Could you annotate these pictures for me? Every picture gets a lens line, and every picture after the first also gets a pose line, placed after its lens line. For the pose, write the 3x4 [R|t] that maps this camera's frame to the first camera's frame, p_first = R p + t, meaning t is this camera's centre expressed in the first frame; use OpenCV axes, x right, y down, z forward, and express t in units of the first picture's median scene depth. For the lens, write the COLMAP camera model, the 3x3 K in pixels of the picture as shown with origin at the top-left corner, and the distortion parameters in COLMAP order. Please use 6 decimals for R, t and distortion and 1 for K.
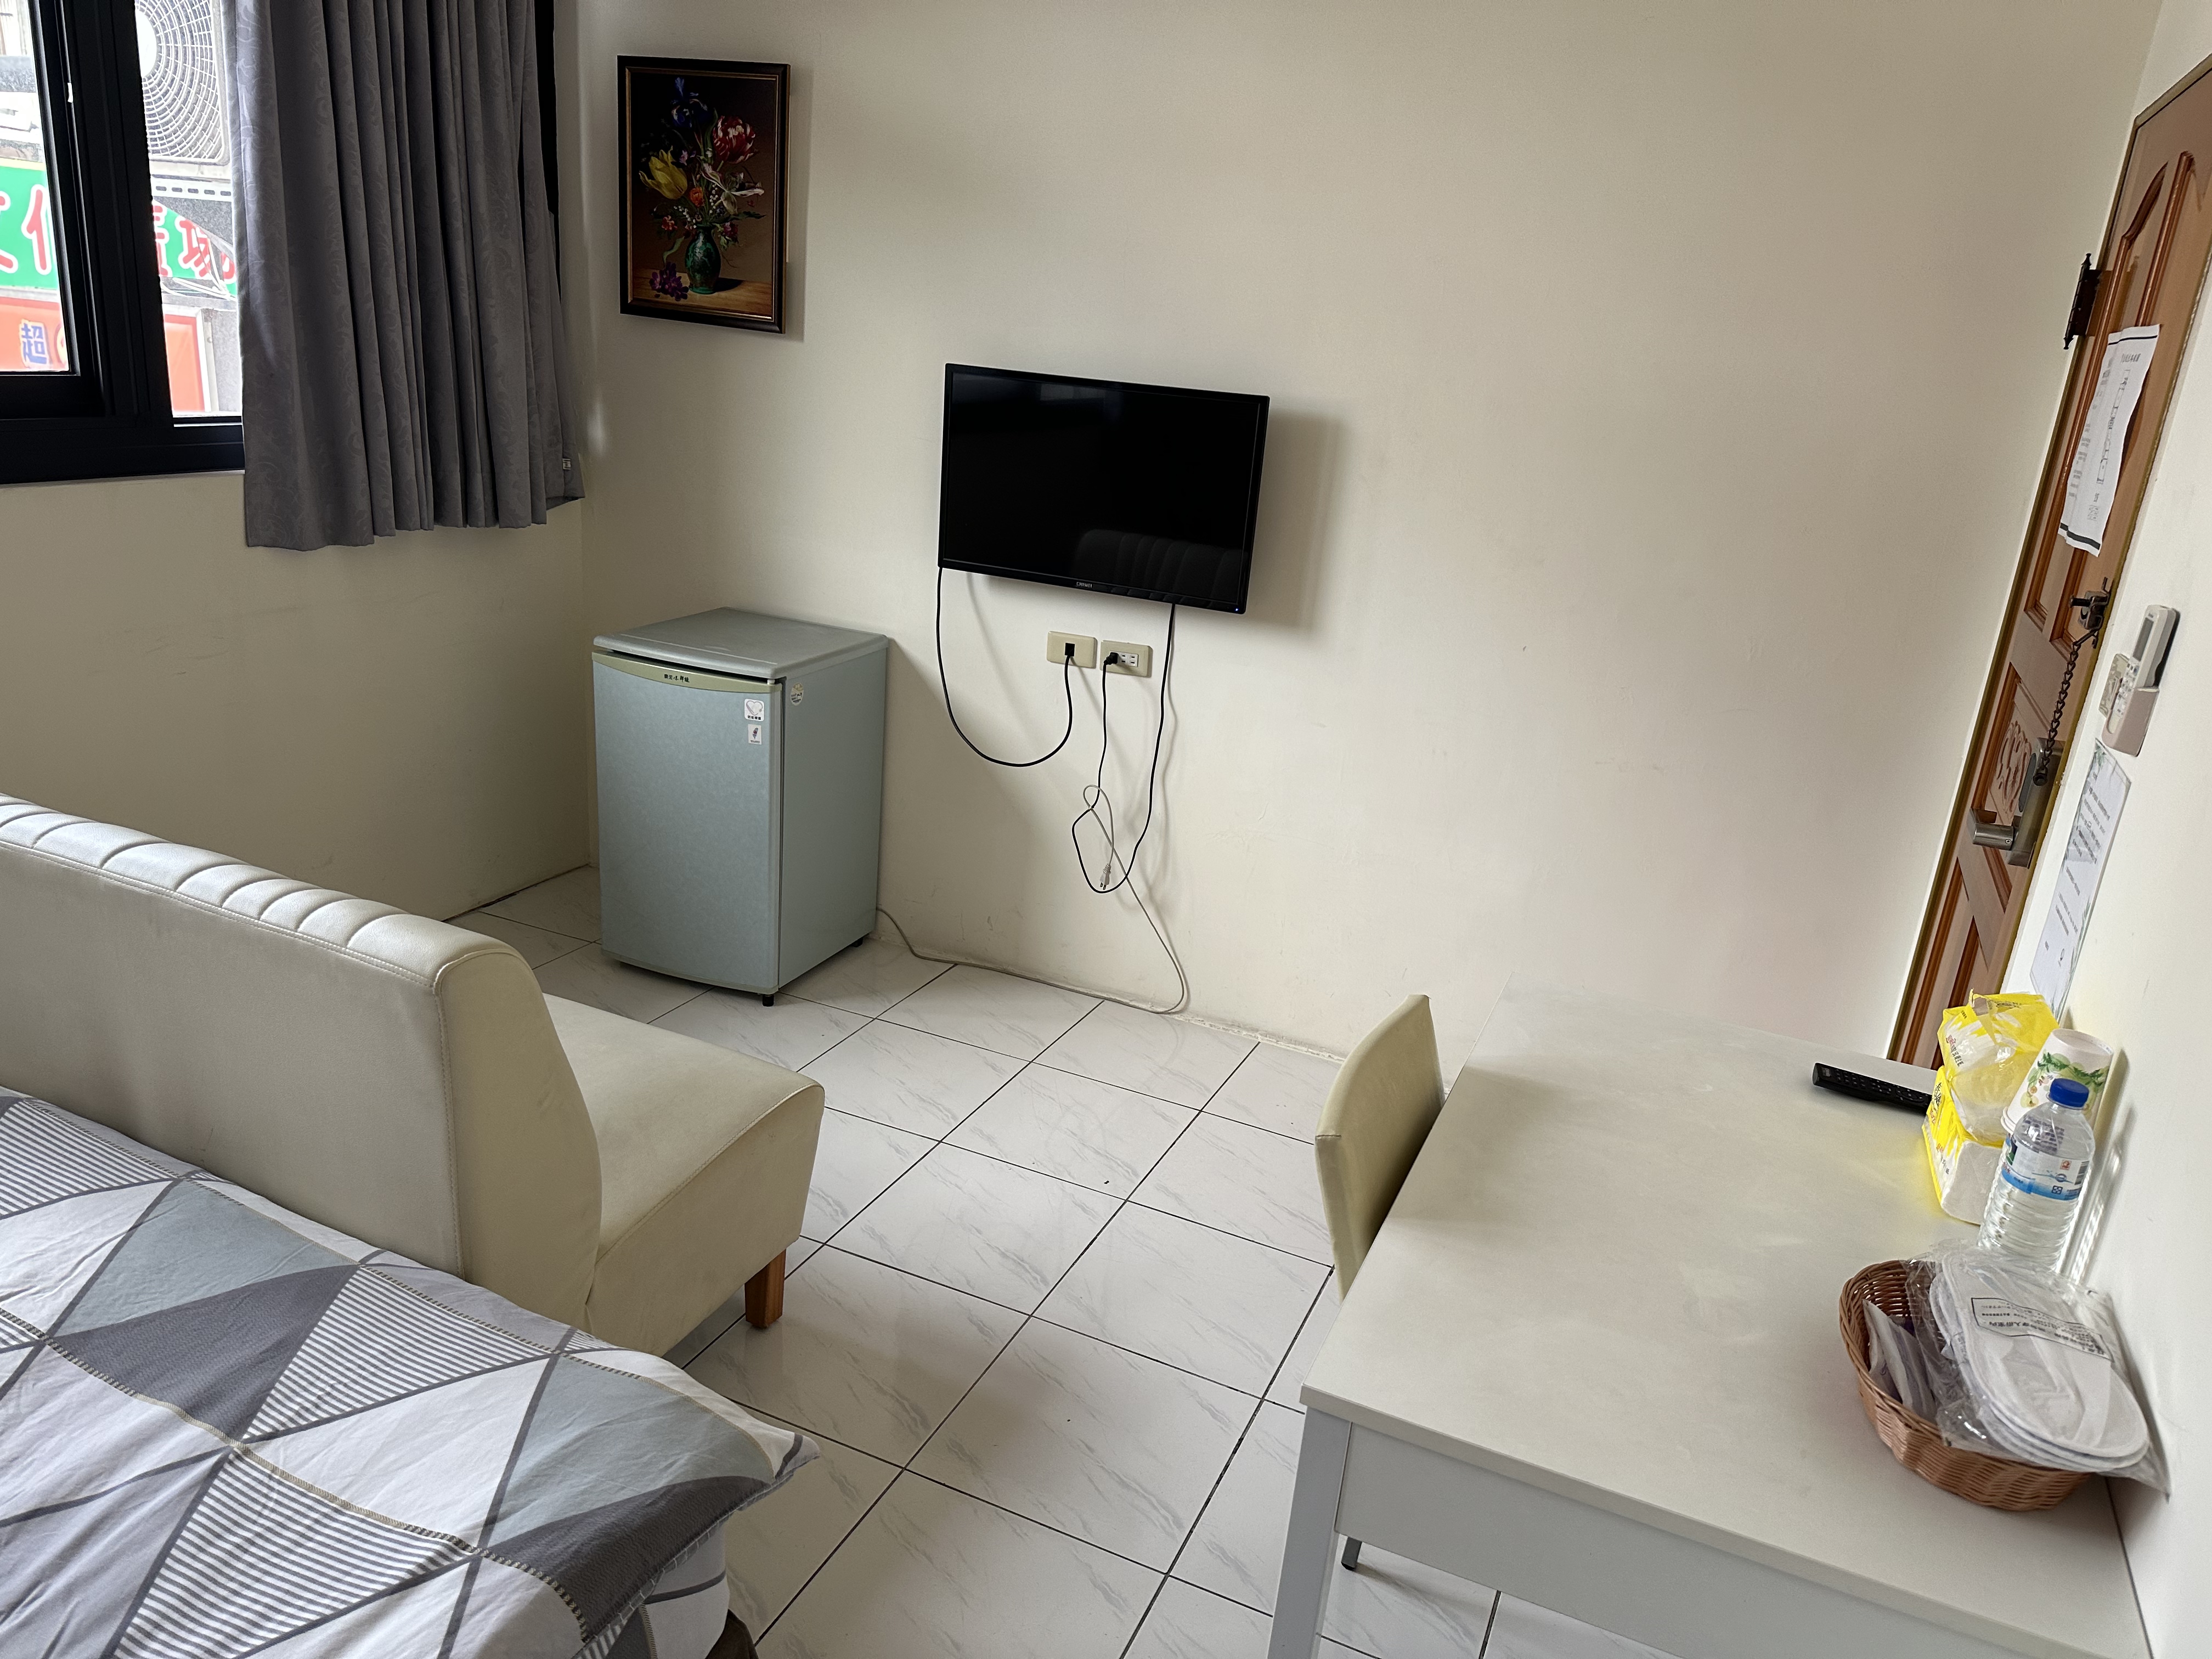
lens RADIAL K [[1569.9, 0, 1113.0], [0, 1569.9, 822.9], [0, 0, 1]] dist [-0.002101, 0.002589]
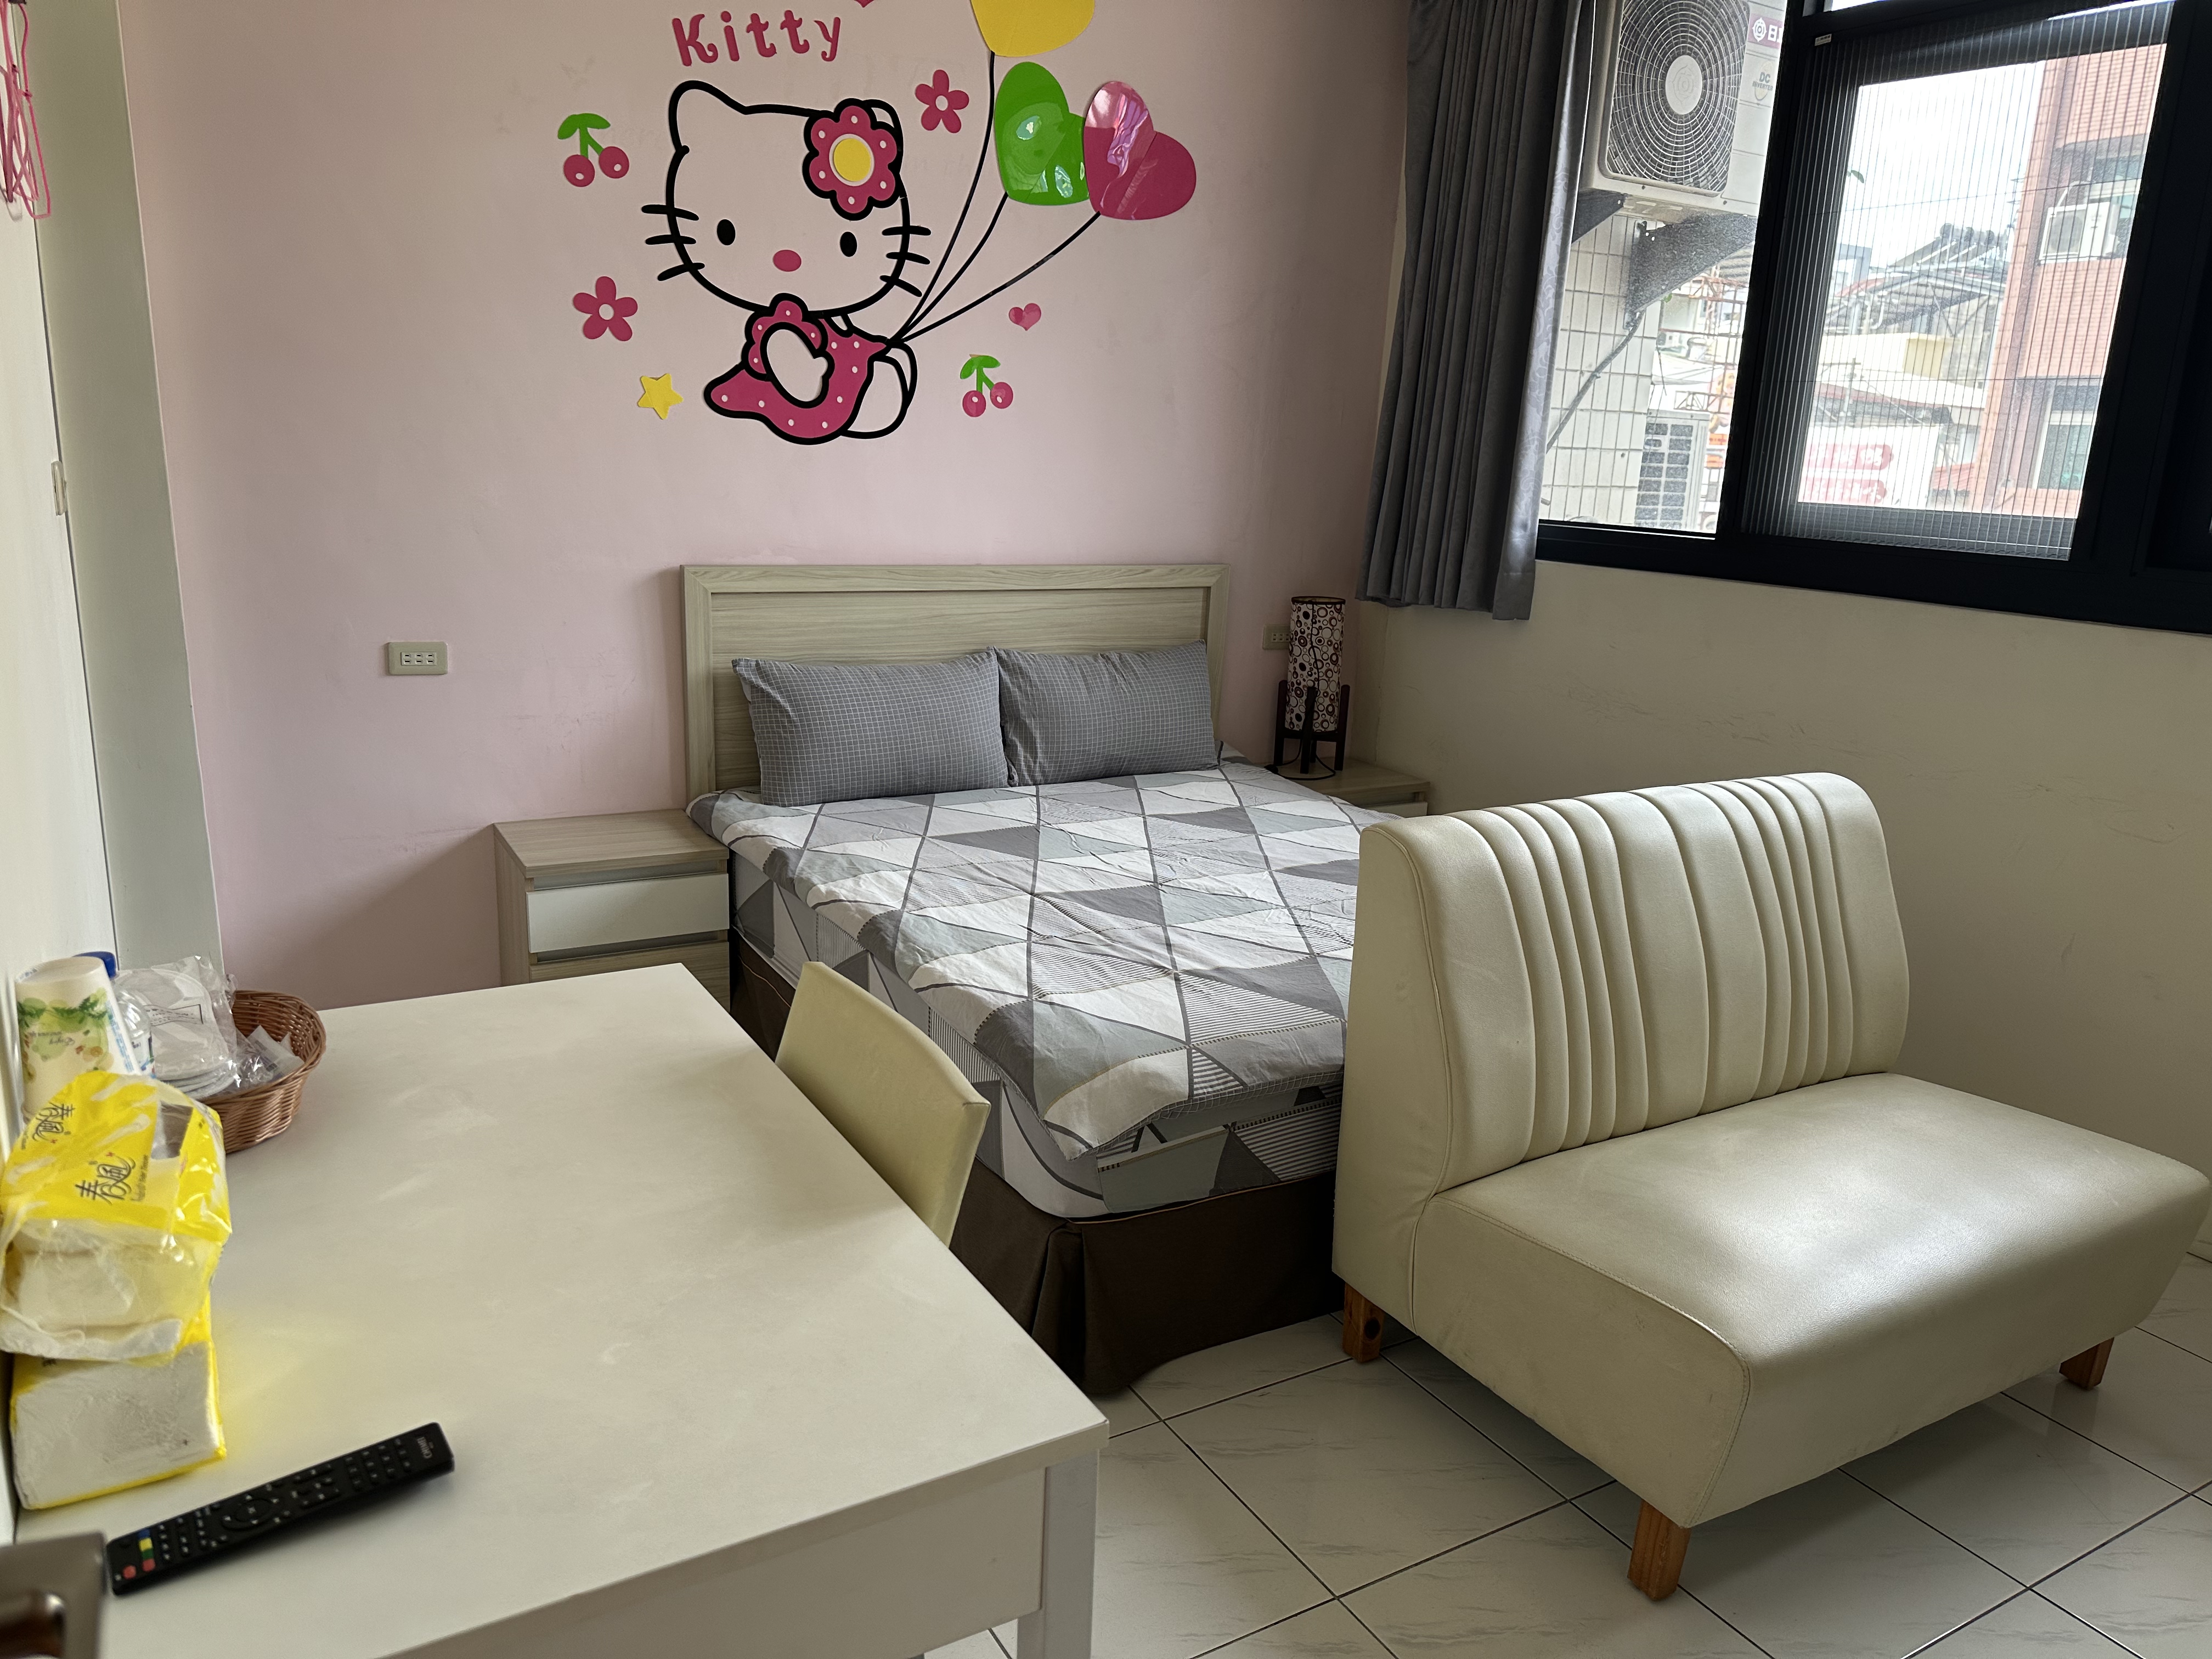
lens RADIAL K [[1569.9, 0, 1116.4], [0, 1569.9, 818.8], [0, 0, 1]] dist [-0.002101, 0.002589]
pose [[-0.576506, 0.074565, -0.813684, 0.957152], [-0.353866, 0.874811, 0.330885, -0.339726], [0.736492, 0.478692, -0.477948, 1.742468]]
